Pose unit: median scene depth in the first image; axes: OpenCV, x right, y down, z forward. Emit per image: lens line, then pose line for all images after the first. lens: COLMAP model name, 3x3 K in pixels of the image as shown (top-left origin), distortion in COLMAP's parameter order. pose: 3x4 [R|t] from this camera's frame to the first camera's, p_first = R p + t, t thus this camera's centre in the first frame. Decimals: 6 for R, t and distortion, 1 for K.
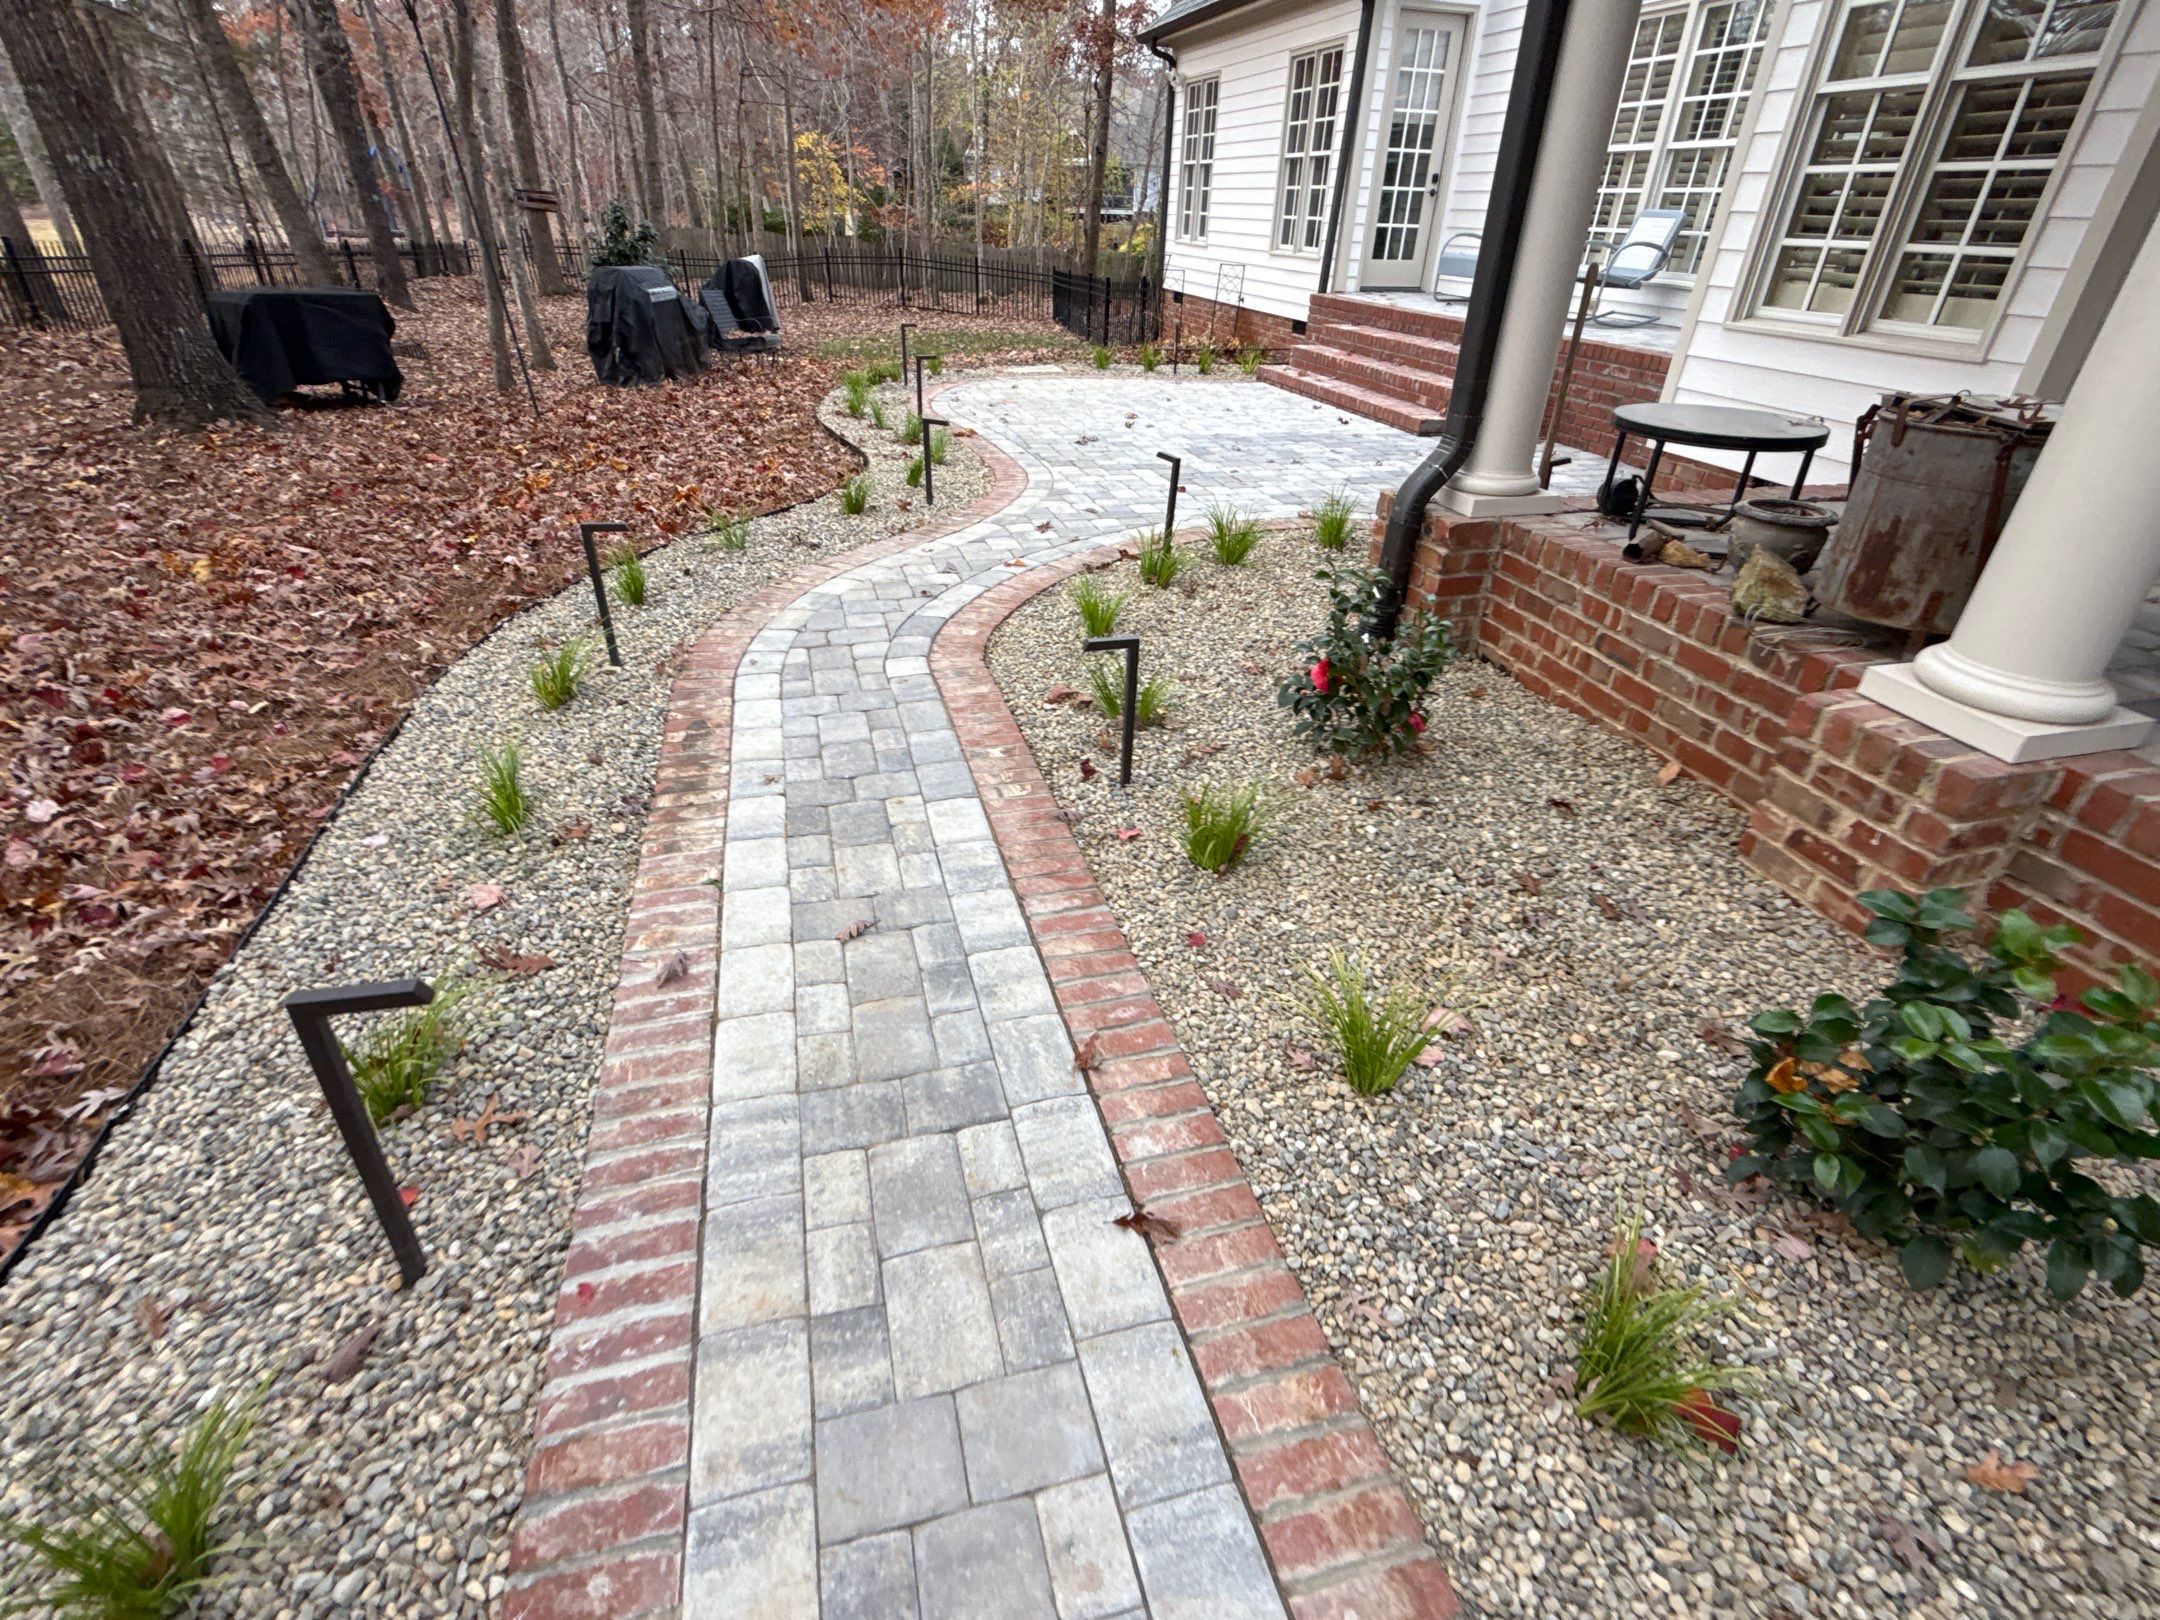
lens RADIAL K [[1015.2, 0, 1080.0], [0, 1015.2, 810.0], [0, 0, 1]] dist [0.002484, 0.000613]
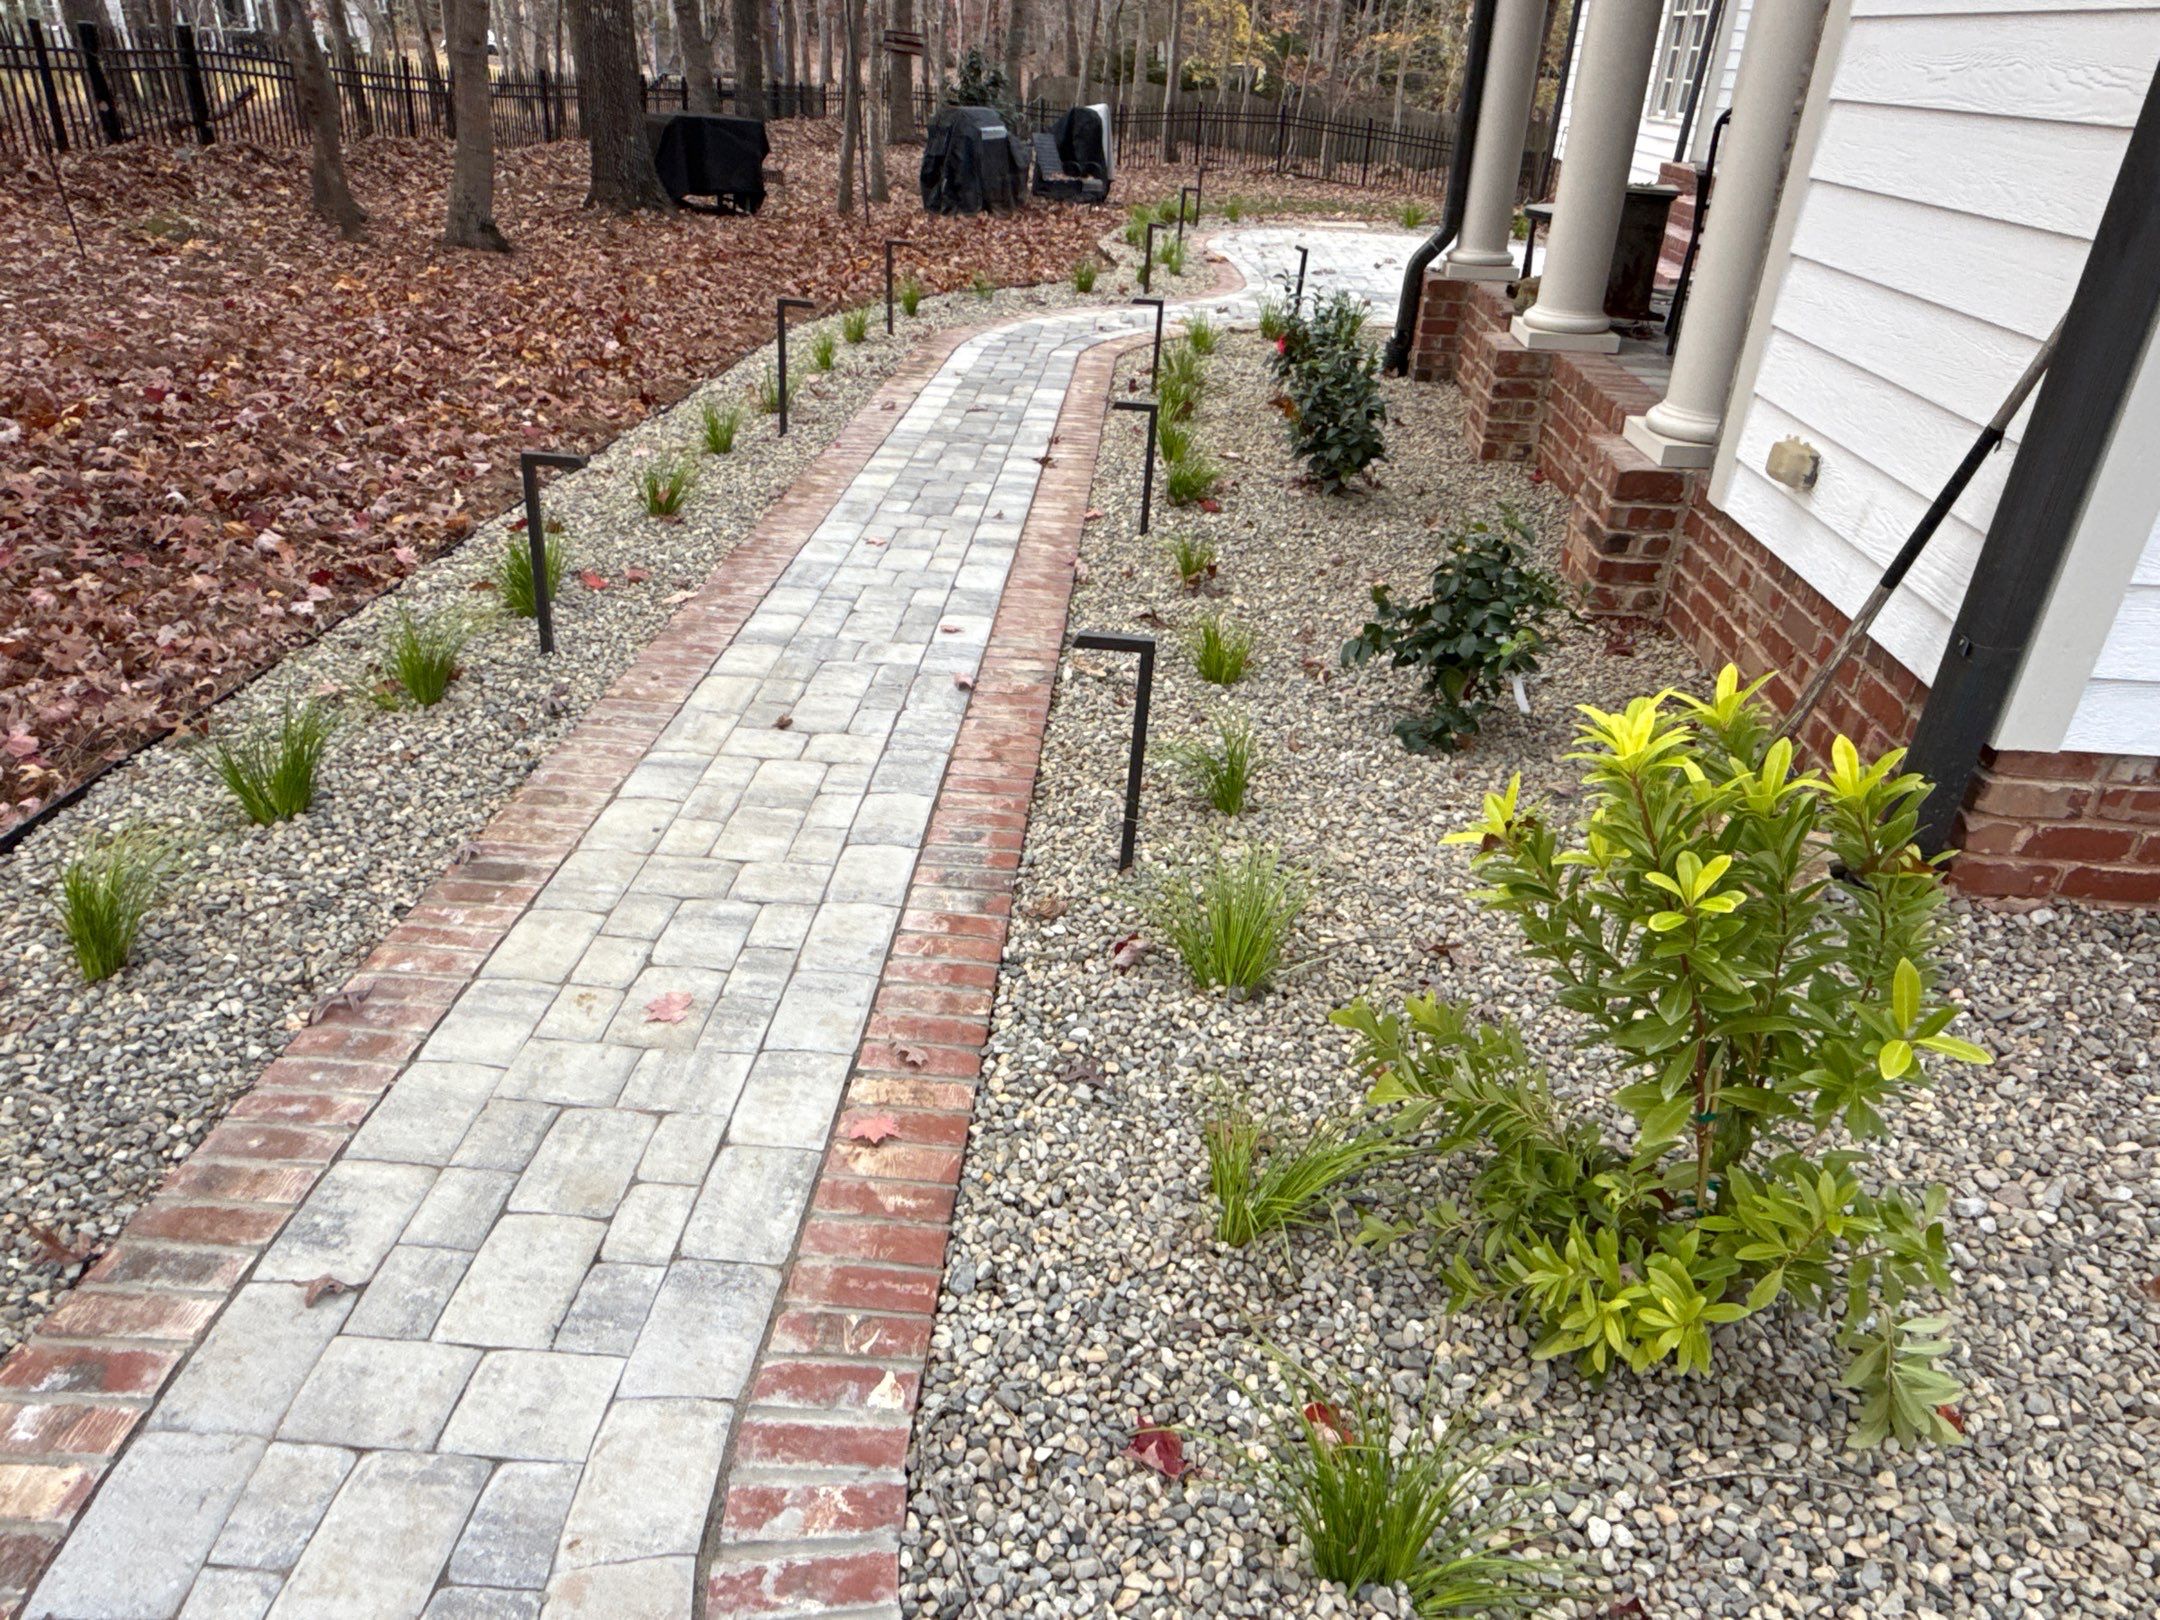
lens RADIAL K [[1459.3, 0, 1080.0], [0, 1459.3, 810.0], [0, 0, 1]] dist [0.007138, 0.002479]
pose [[0.947456, 0.165236, -0.273907, 0.193694], [-0.181596, 0.982739, -0.035306, 0.208108], [0.263345, 0.083191, 0.961108, -0.356913]]
